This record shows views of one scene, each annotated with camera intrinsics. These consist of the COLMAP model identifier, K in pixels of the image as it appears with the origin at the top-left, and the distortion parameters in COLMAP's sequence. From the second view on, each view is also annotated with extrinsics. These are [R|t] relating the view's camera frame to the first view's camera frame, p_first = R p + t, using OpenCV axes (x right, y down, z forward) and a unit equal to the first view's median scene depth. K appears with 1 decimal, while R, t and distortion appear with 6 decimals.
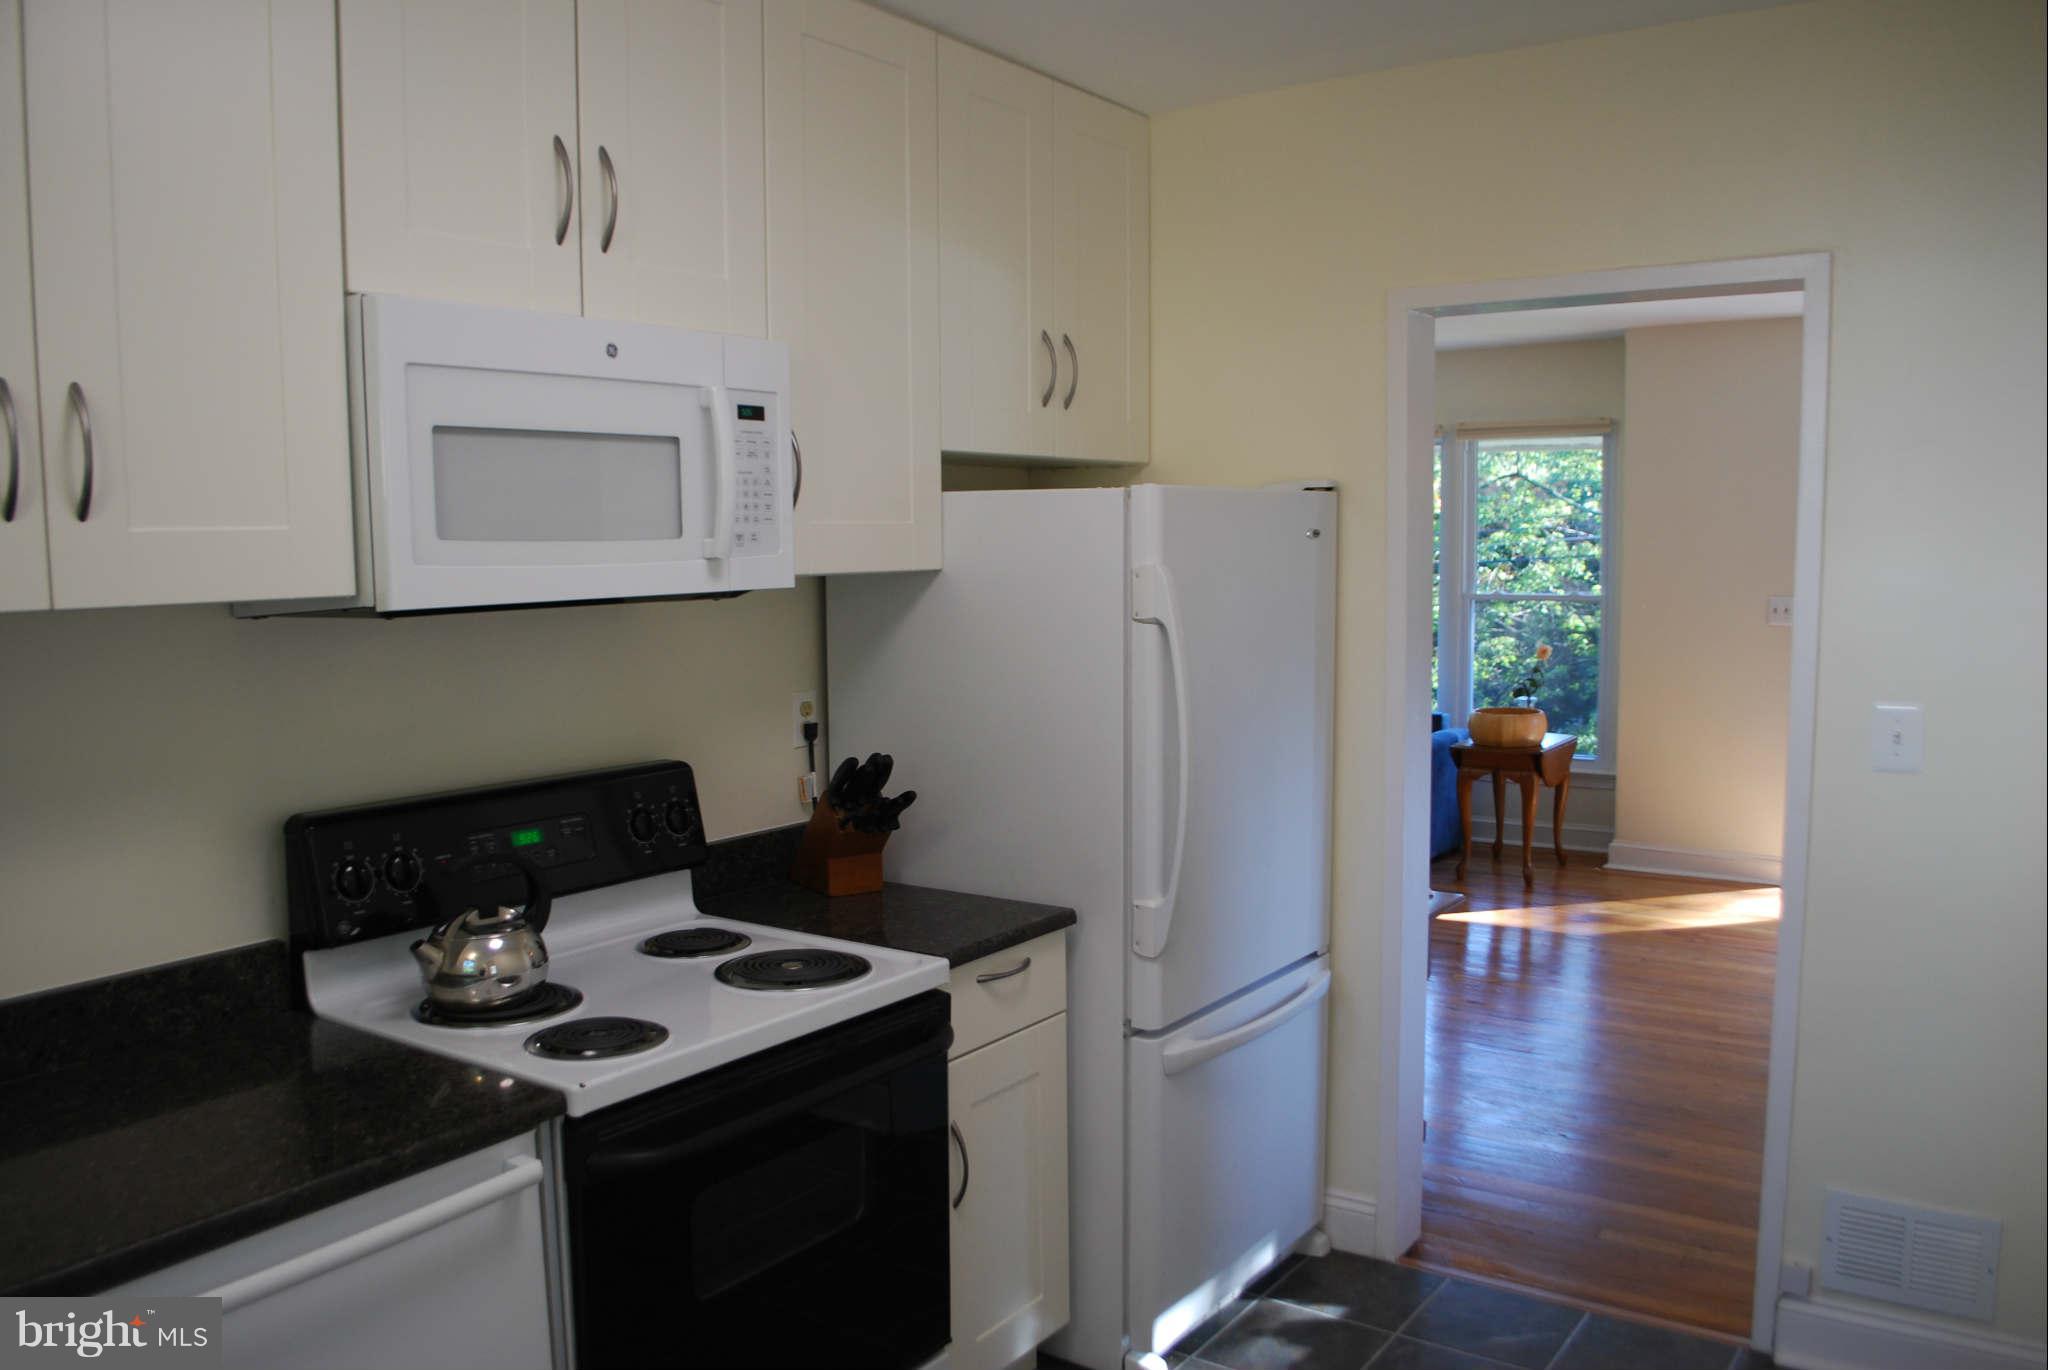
lens RADIAL K [[1611.1, 0, 1035.4], [0, 1611.1, 685.0], [0, 0, 1]] dist [-0.075255, -0.005745]
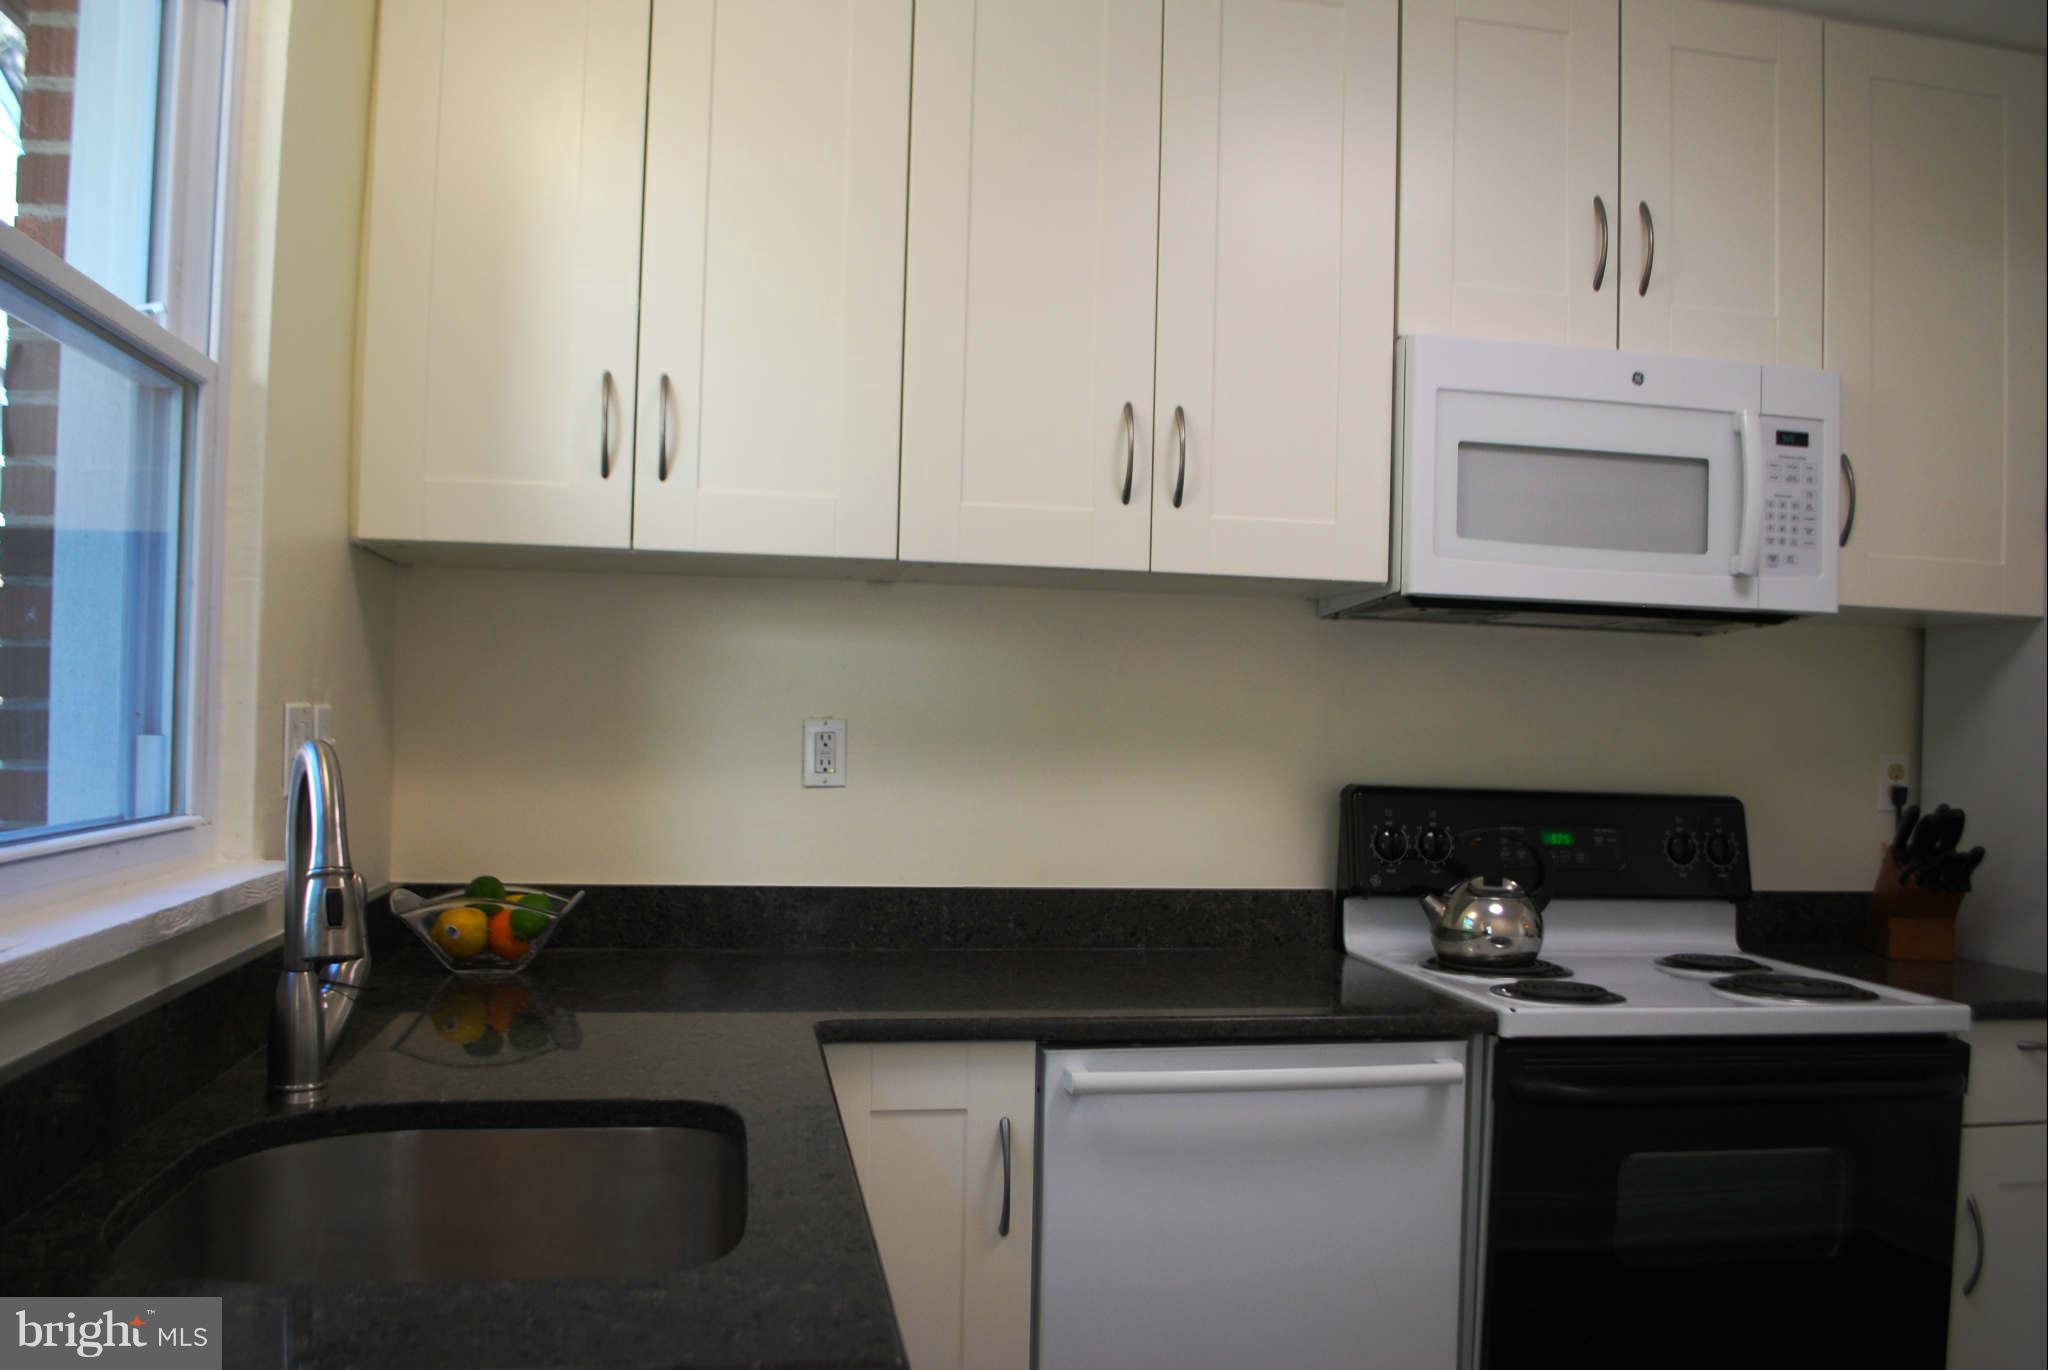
lens RADIAL K [[1611.1, 0, 1035.4], [0, 1611.1, 685.0], [0, 0, 1]] dist [-0.075255, -0.005745]
pose [[0.704398, 0.015858, -0.709628, 0.216662], [-0.107472, 0.990607, -0.084543, 0.132945], [0.701622, 0.135817, 0.699486, -0.022087]]
